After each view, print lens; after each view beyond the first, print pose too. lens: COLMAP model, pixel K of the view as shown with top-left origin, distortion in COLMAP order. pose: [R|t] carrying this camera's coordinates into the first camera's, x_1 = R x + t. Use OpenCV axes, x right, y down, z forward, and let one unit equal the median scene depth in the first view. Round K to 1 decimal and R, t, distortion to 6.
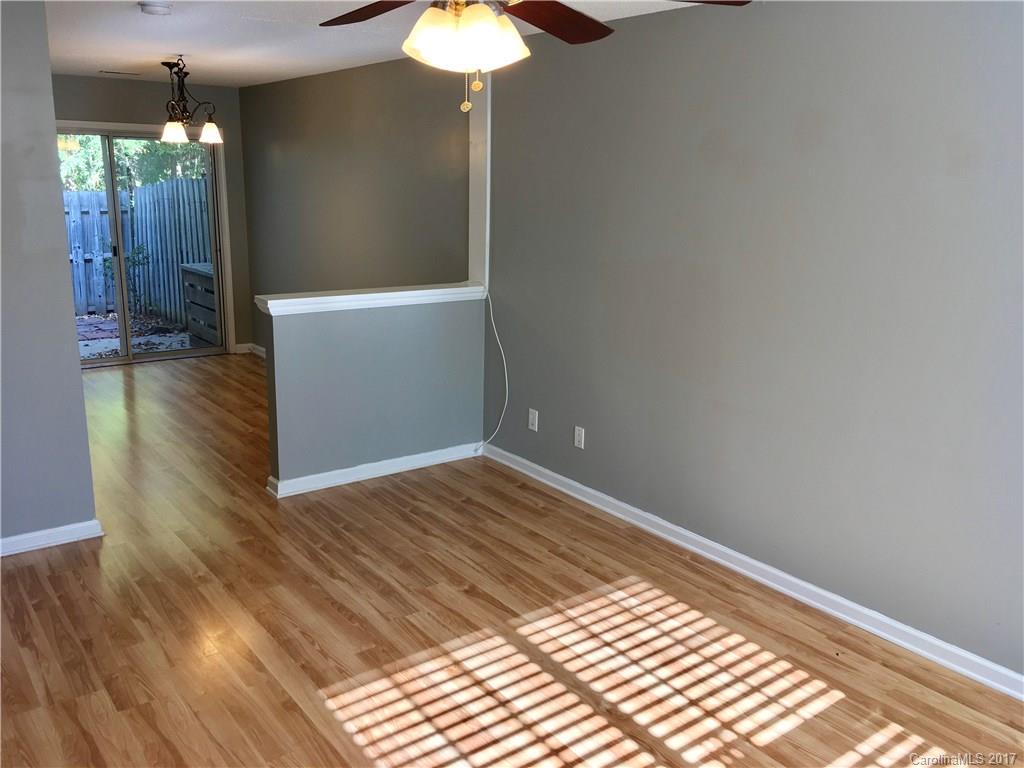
lens RADIAL K [[849.4, 0, 515.9], [0, 849.4, 385.8], [0, 0, 1]] dist [0.013056, -0.007605]
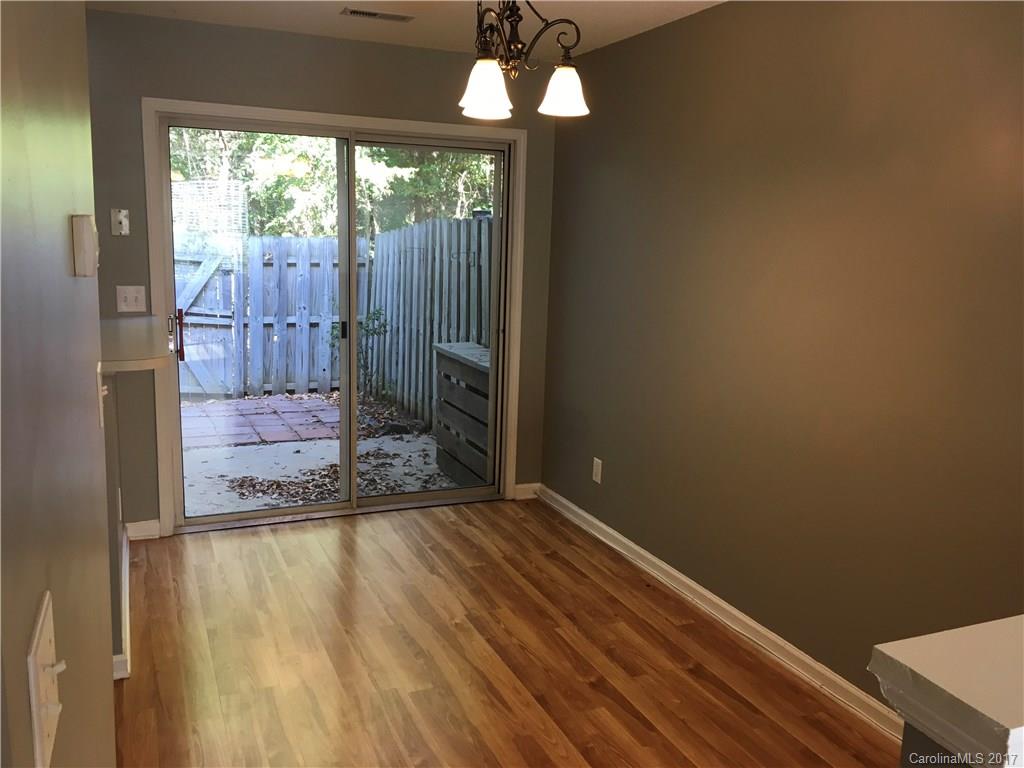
lens RADIAL K [[849.4, 0, 510.4], [0, 849.4, 383.4], [0, 0, 1]] dist [0.013056, -0.007605]
pose [[0.968957, 0.051715, -0.241760, -0.159677], [-0.067728, 0.995993, -0.058398, -0.071234], [0.237771, 0.072959, 0.968577, 0.342358]]
